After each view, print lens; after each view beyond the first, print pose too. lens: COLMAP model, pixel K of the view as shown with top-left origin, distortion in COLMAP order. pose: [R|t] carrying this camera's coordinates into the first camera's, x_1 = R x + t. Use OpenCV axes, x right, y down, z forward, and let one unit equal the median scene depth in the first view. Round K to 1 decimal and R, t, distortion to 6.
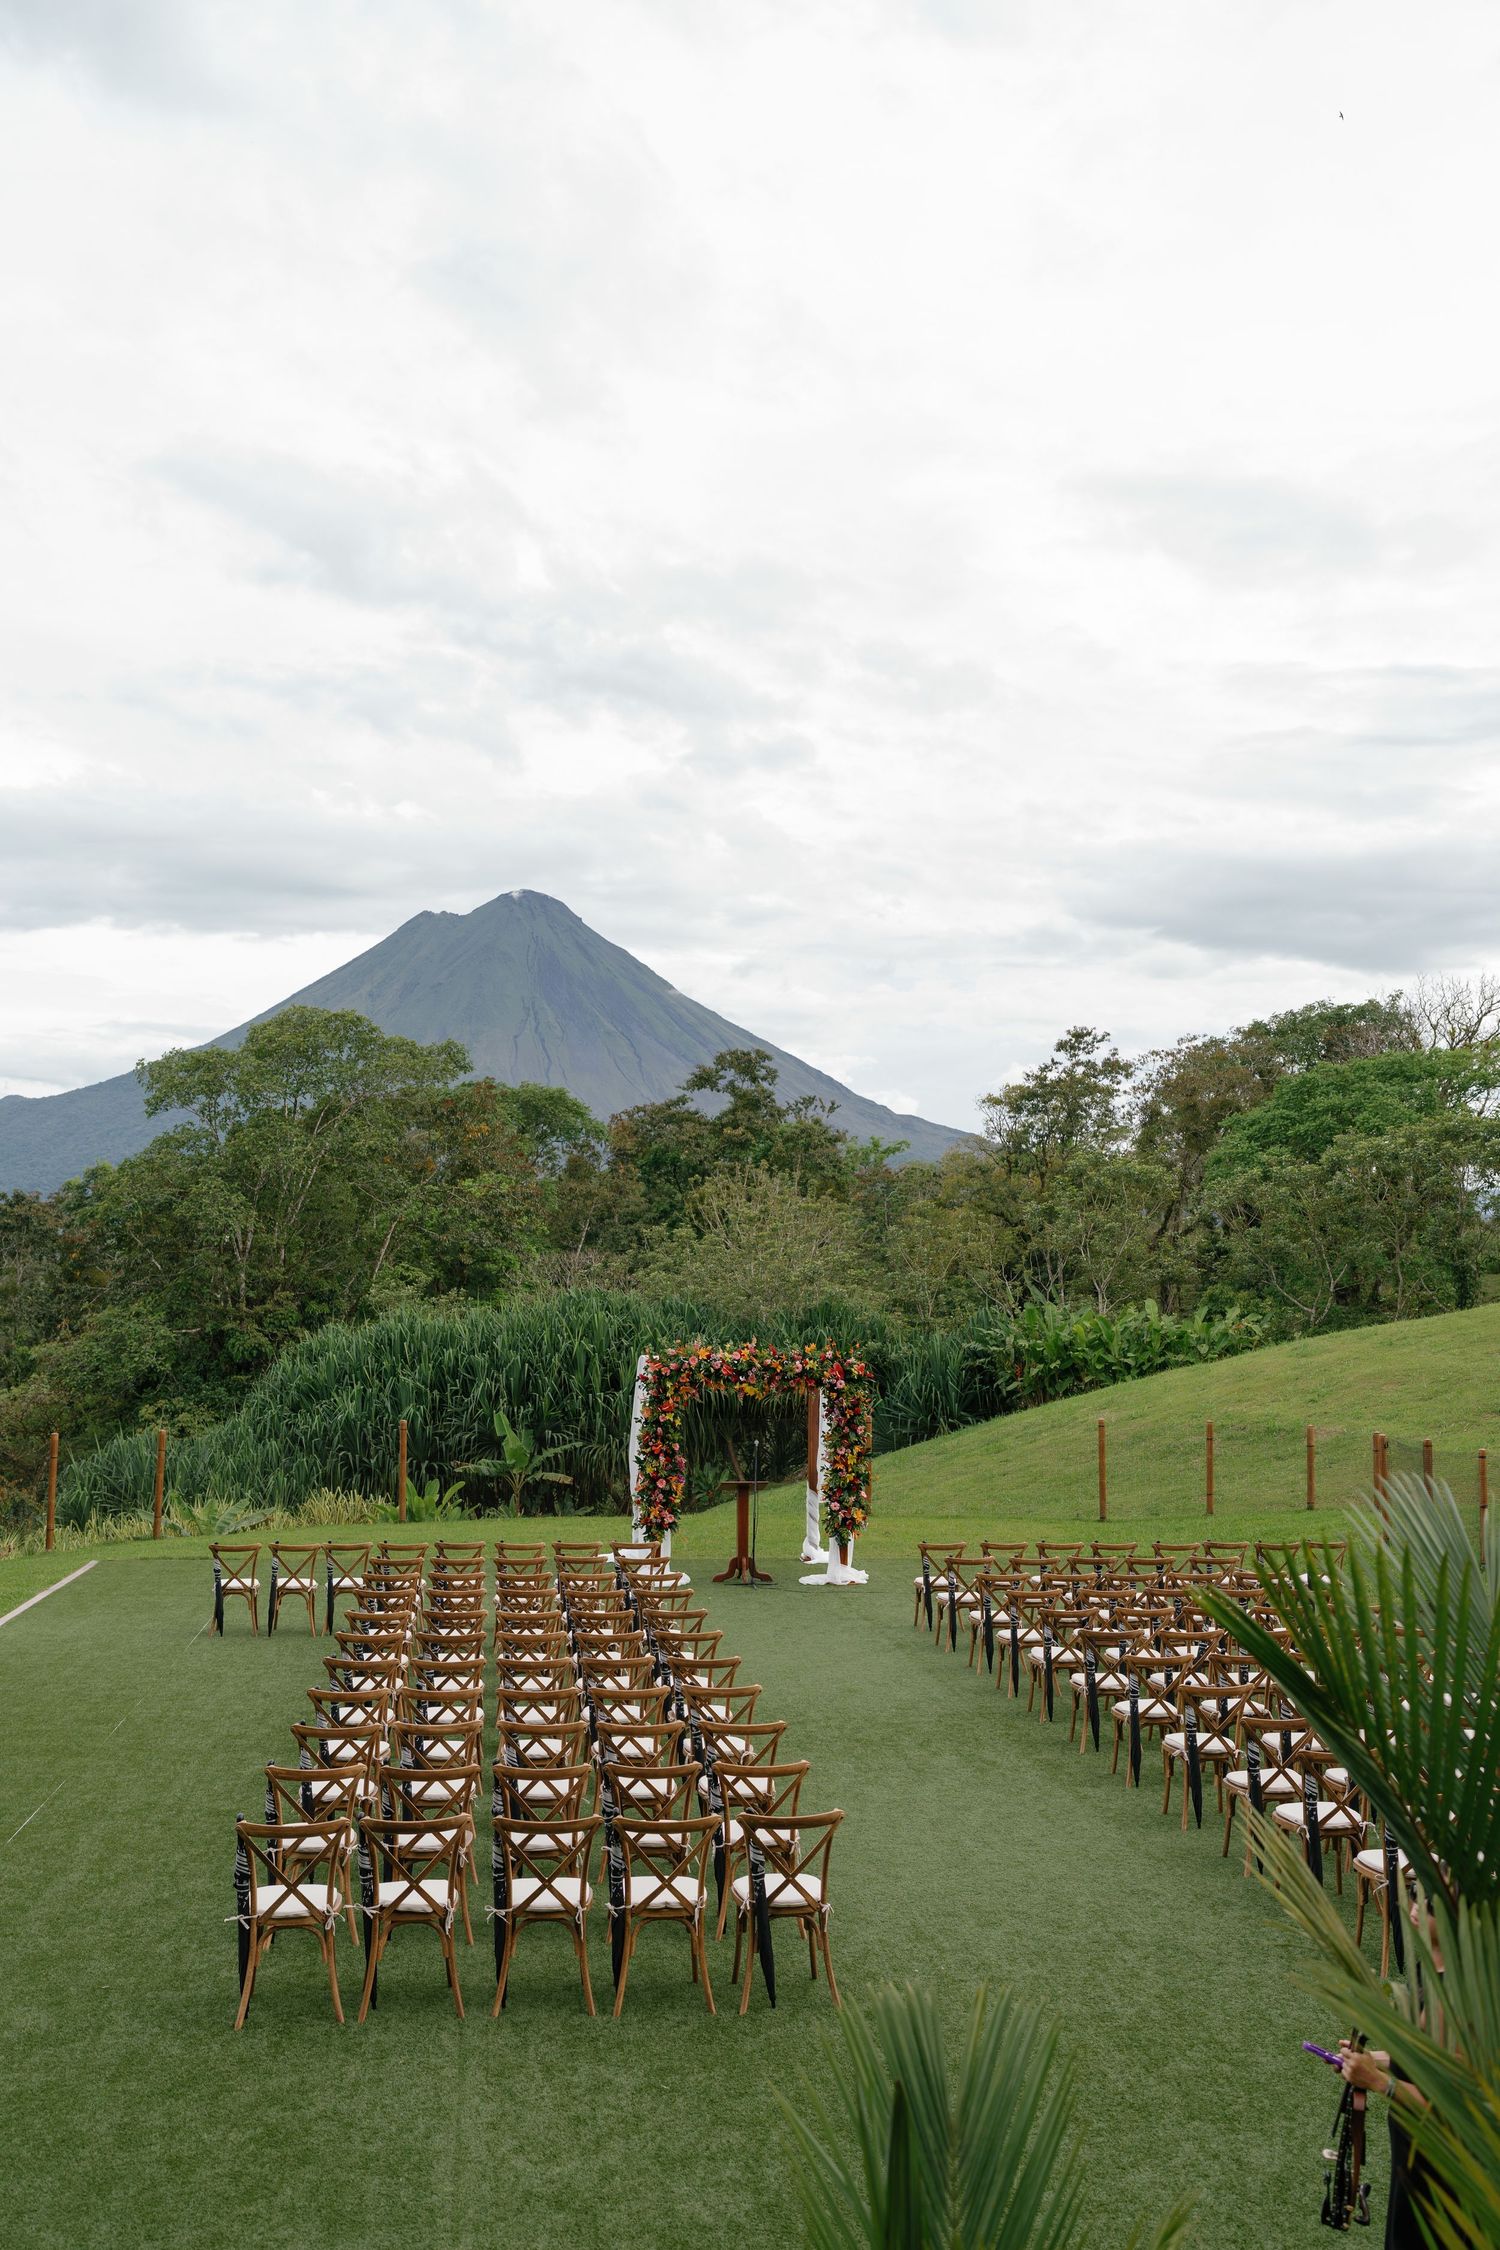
lens RADIAL K [[2180.1, 0, 750.0], [0, 2180.1, 1125.0], [0, 0, 1]] dist [-0.006171, -0.006010]
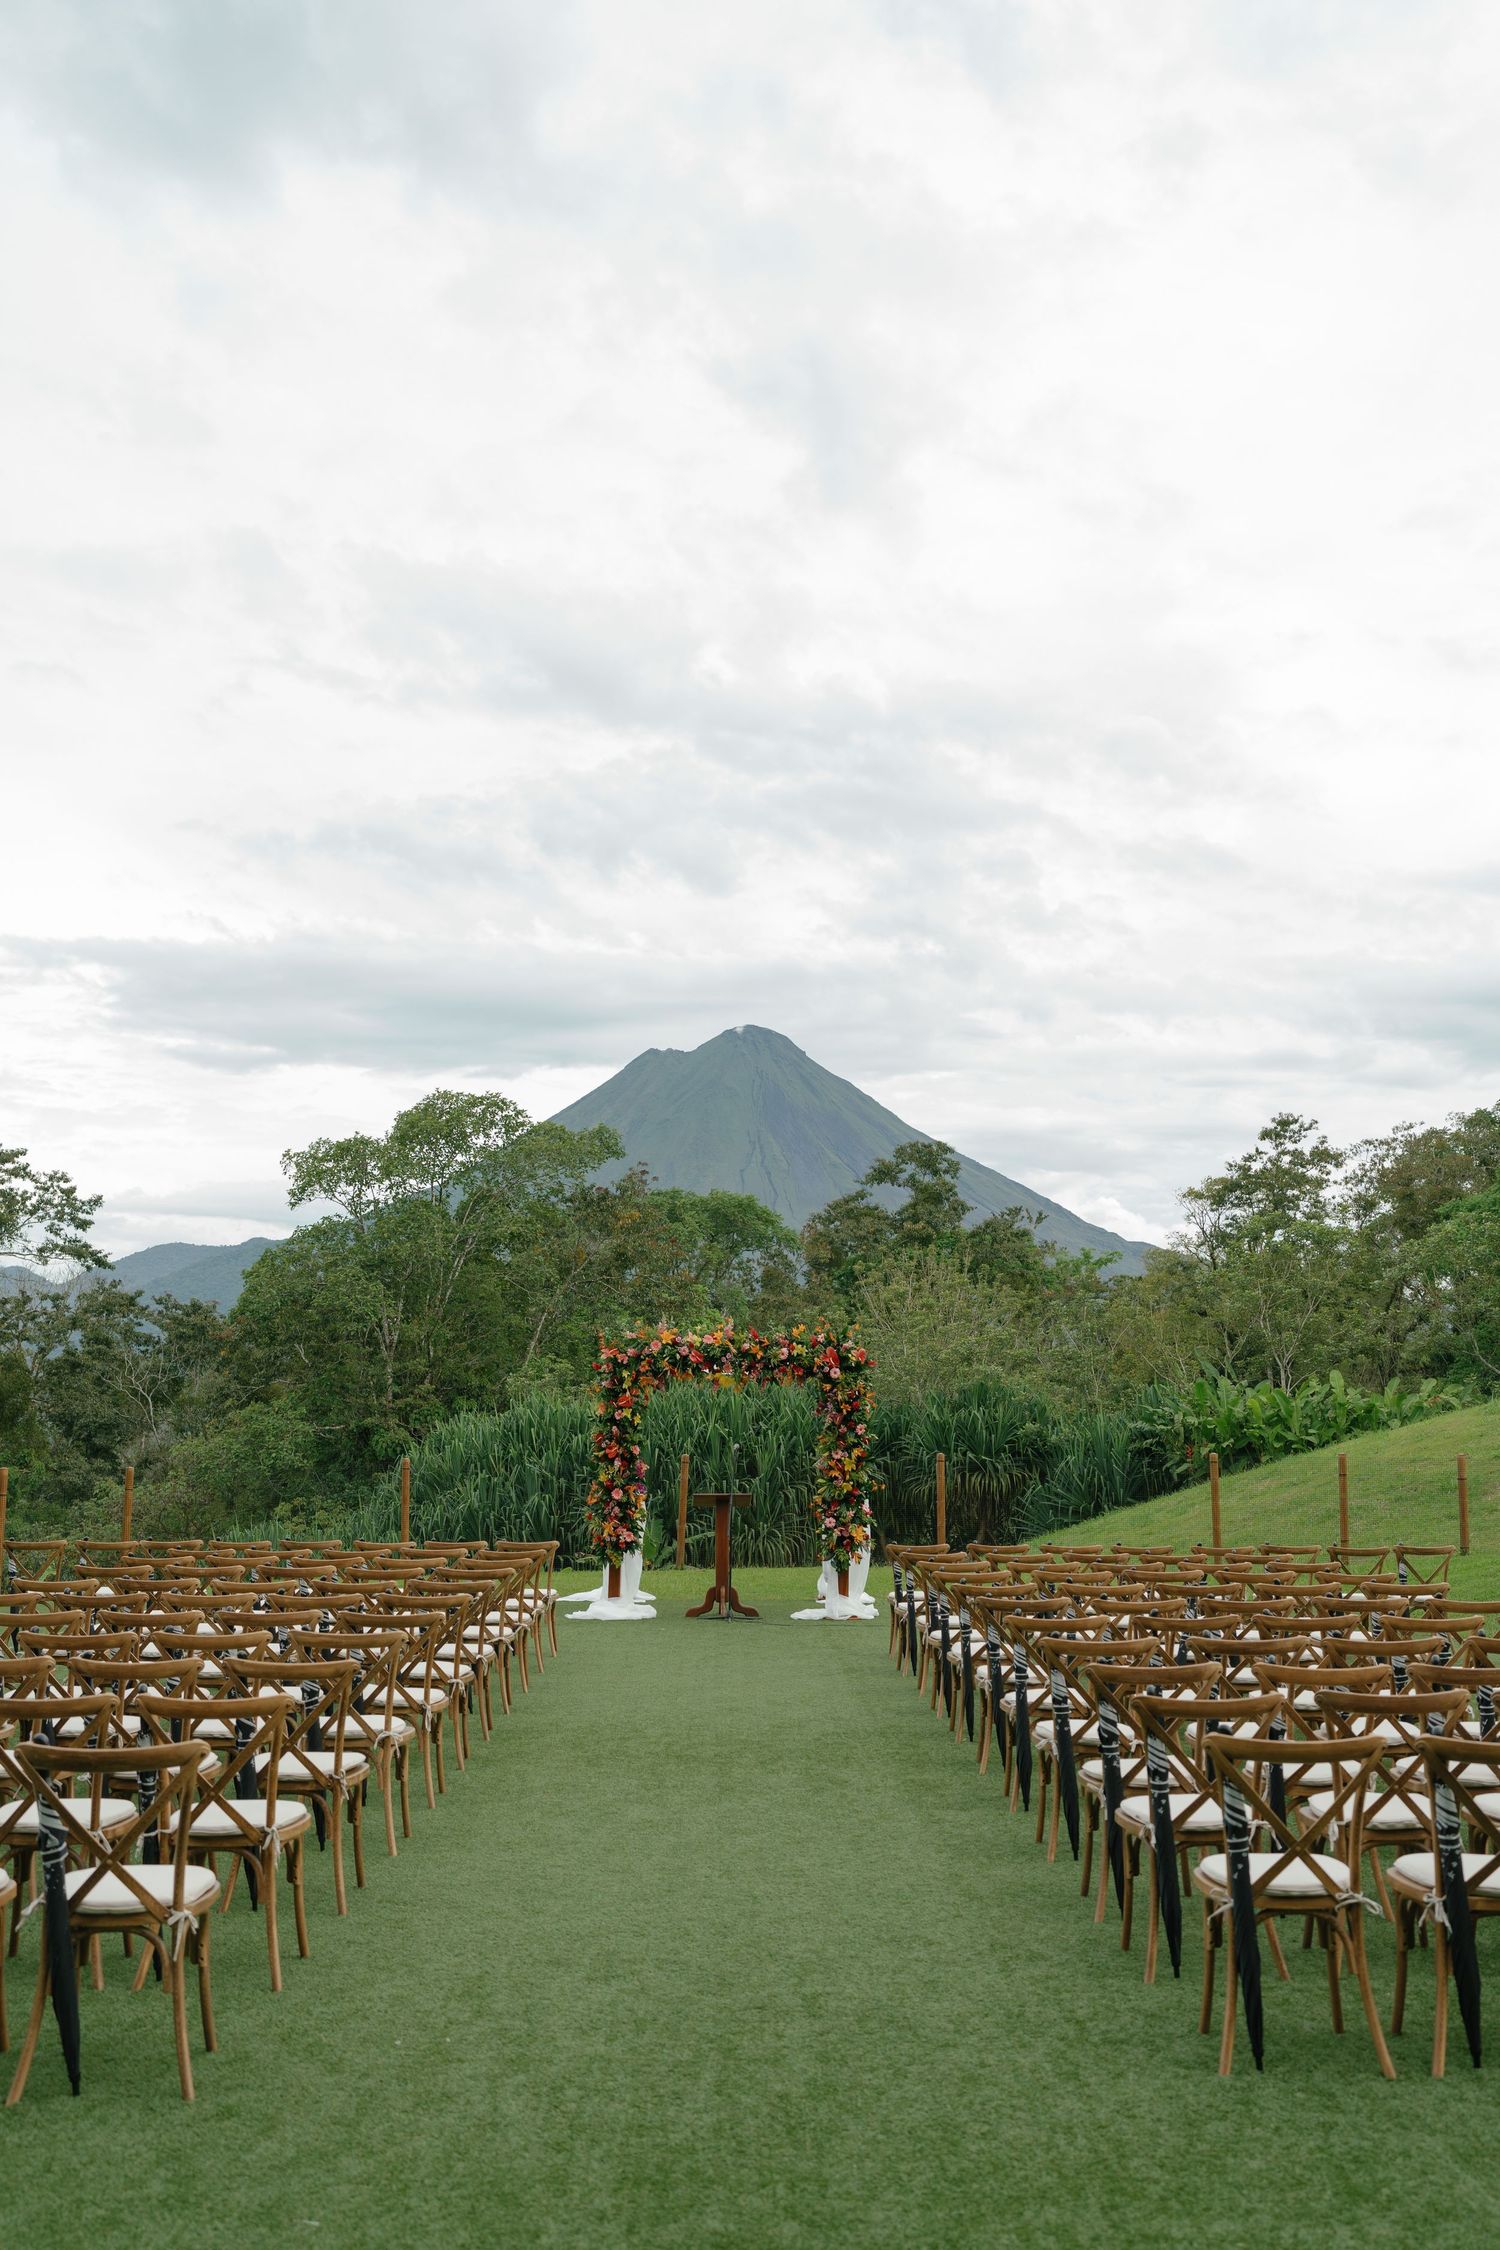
lens RADIAL K [[2164.0, 0, 750.0], [0, 2164.0, 1125.0], [0, 0, 1]] dist [0.003259, -0.001519]
pose [[0.993823, -0.022787, -0.108611, 0.033399], [0.015738, 0.997740, -0.065321, 0.026001], [0.109854, 0.063208, 0.991936, 0.059791]]
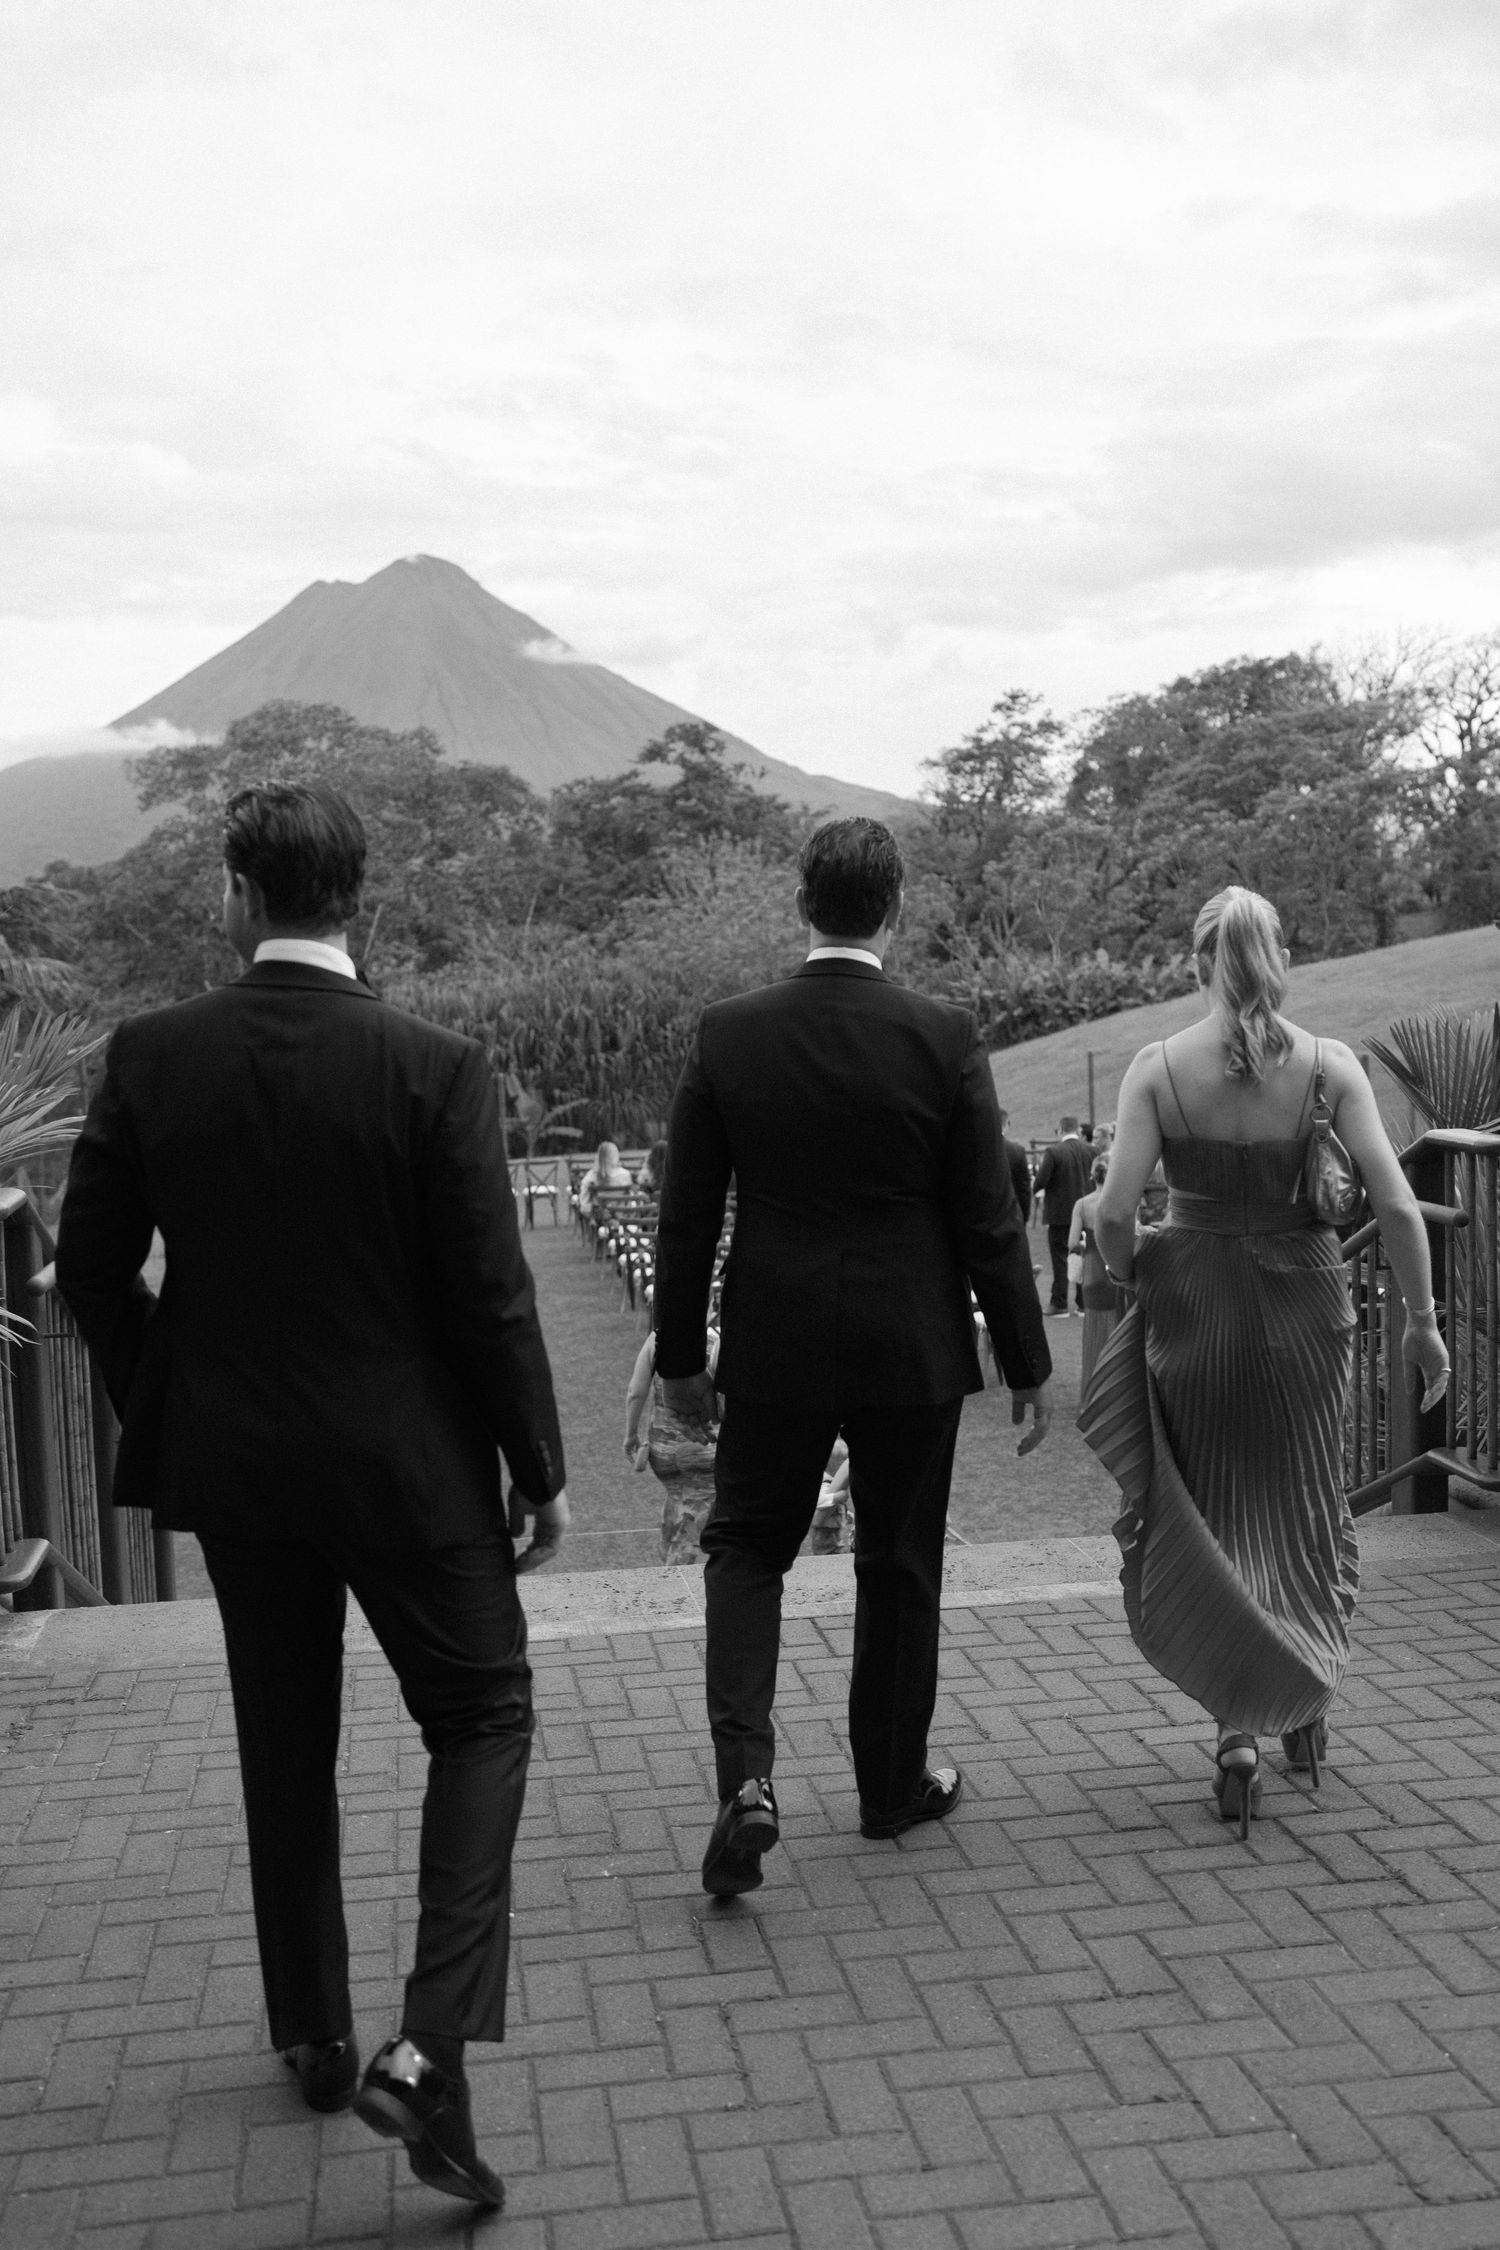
lens RADIAL K [[2184.0, 0, 745.9], [0, 2184.0, 1183.3], [0, 0, 1]] dist [-0.043840, 0.000500]
pose [[0.998550, -0.041486, 0.034304, -0.029557], [0.034704, 0.983251, 0.178920, -0.005038], [-0.041152, -0.177470, 0.983265, -0.071136]]
